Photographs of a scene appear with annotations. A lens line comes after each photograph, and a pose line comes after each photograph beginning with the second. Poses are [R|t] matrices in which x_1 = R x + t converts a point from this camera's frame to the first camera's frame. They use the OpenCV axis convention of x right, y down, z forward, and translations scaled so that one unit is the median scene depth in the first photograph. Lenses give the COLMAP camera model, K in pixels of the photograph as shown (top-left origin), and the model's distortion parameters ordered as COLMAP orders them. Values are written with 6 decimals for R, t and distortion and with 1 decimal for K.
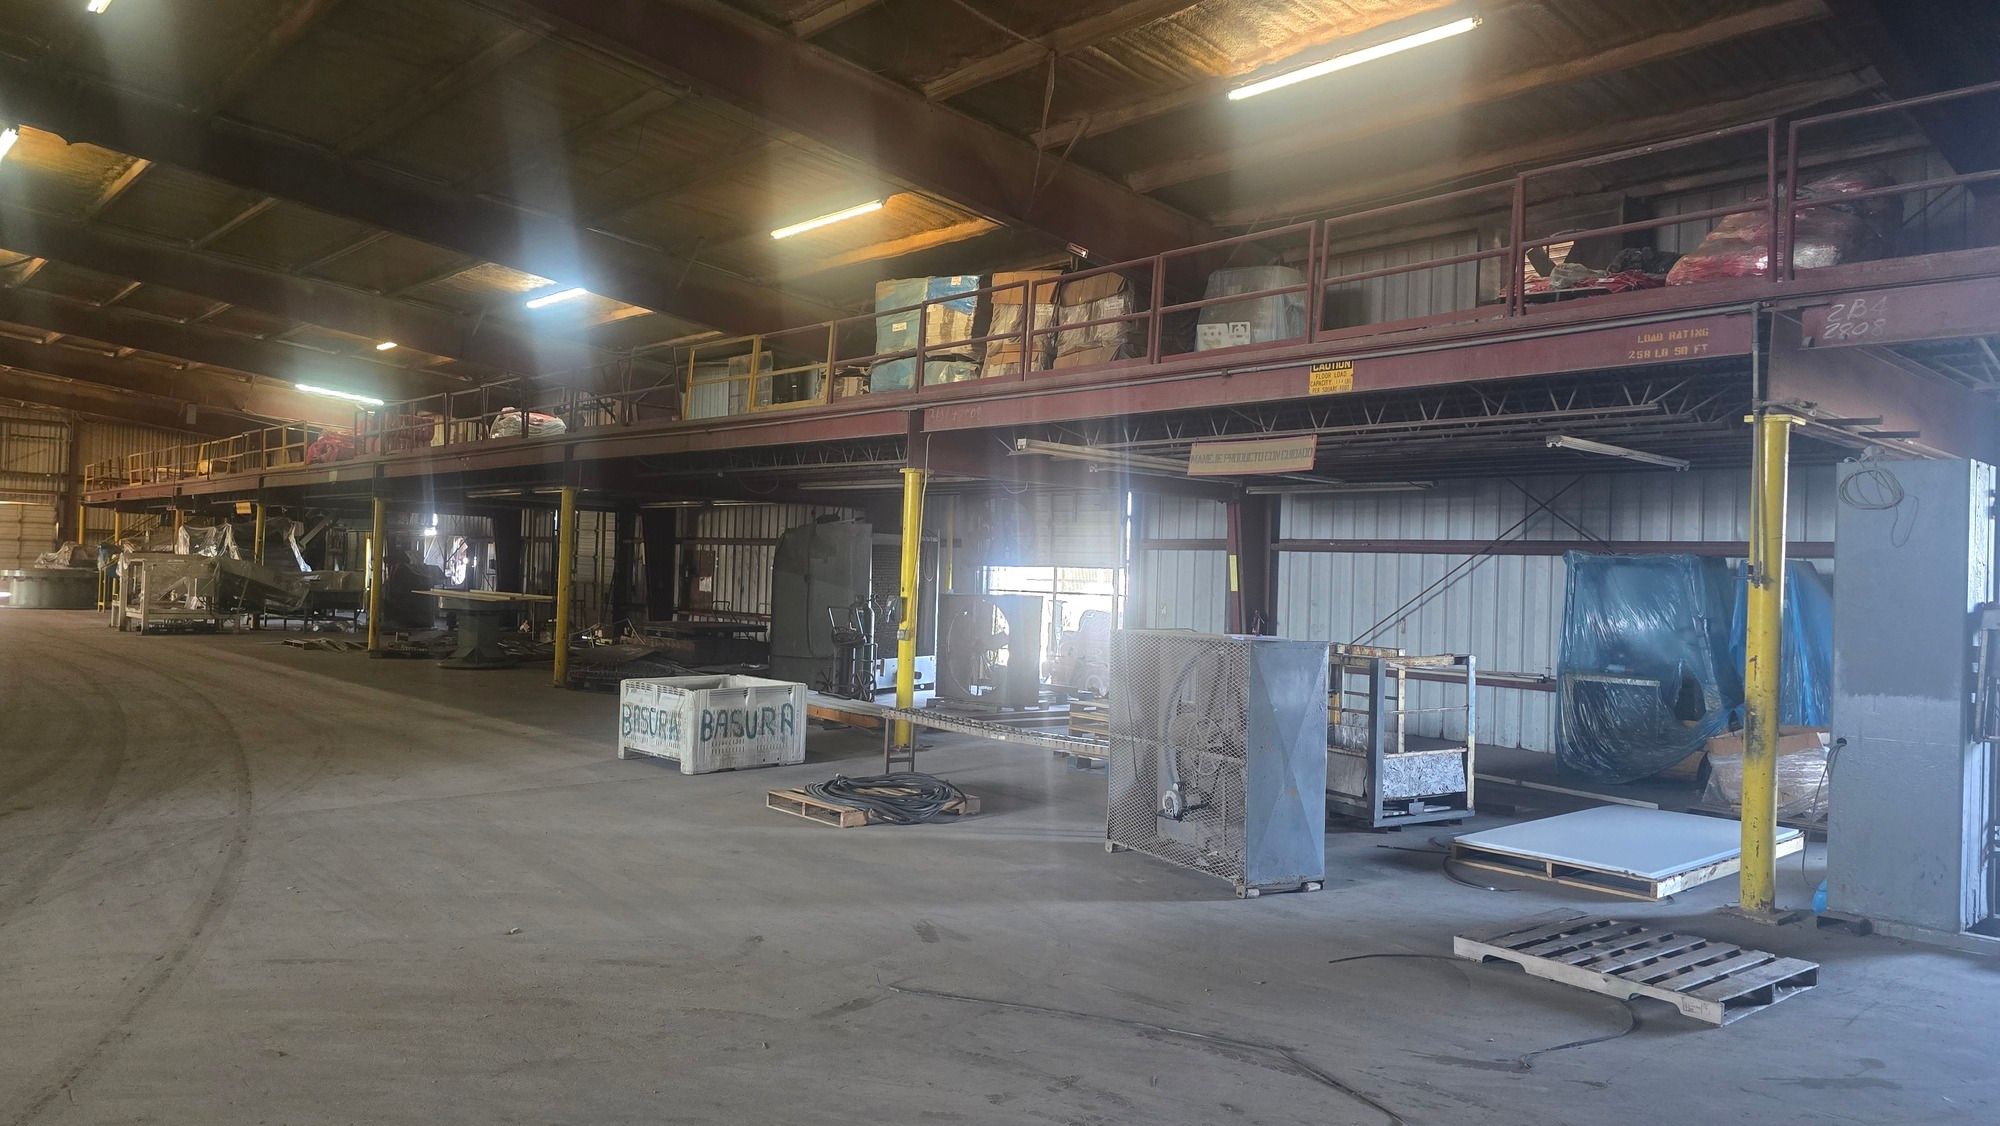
lens RADIAL K [[1341.3, 0, 991.0], [0, 1341.3, 542.9], [0, 0, 1]] dist [0.083418, -0.078419]
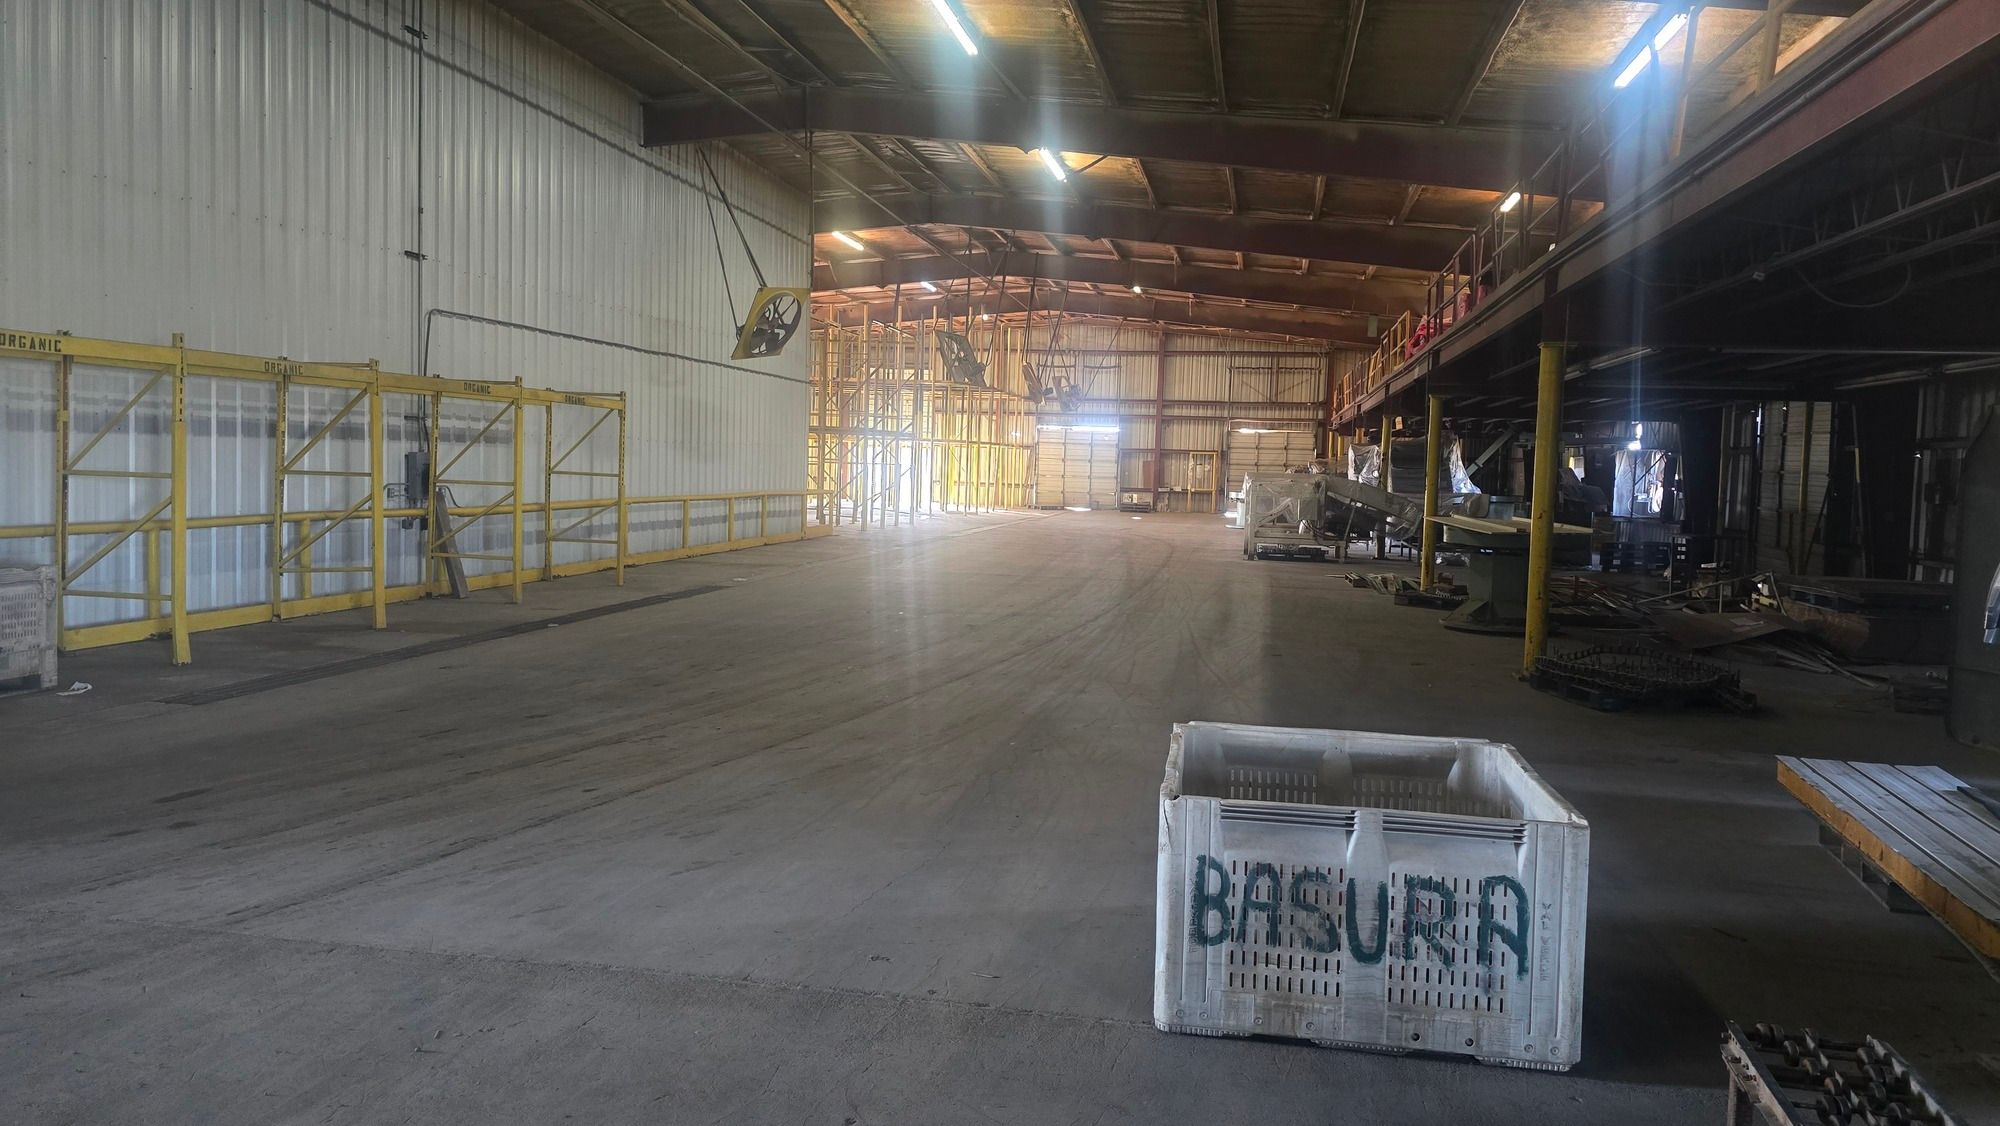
lens RADIAL K [[1341.3, 0, 991.0], [0, 1341.3, 542.9], [0, 0, 1]] dist [0.083418, -0.078419]
pose [[0.592859, 0.033734, -0.804599, 0.017774], [0.007736, 0.998838, 0.047578, 0.013728], [0.805269, -0.034432, 0.591909, 0.398062]]
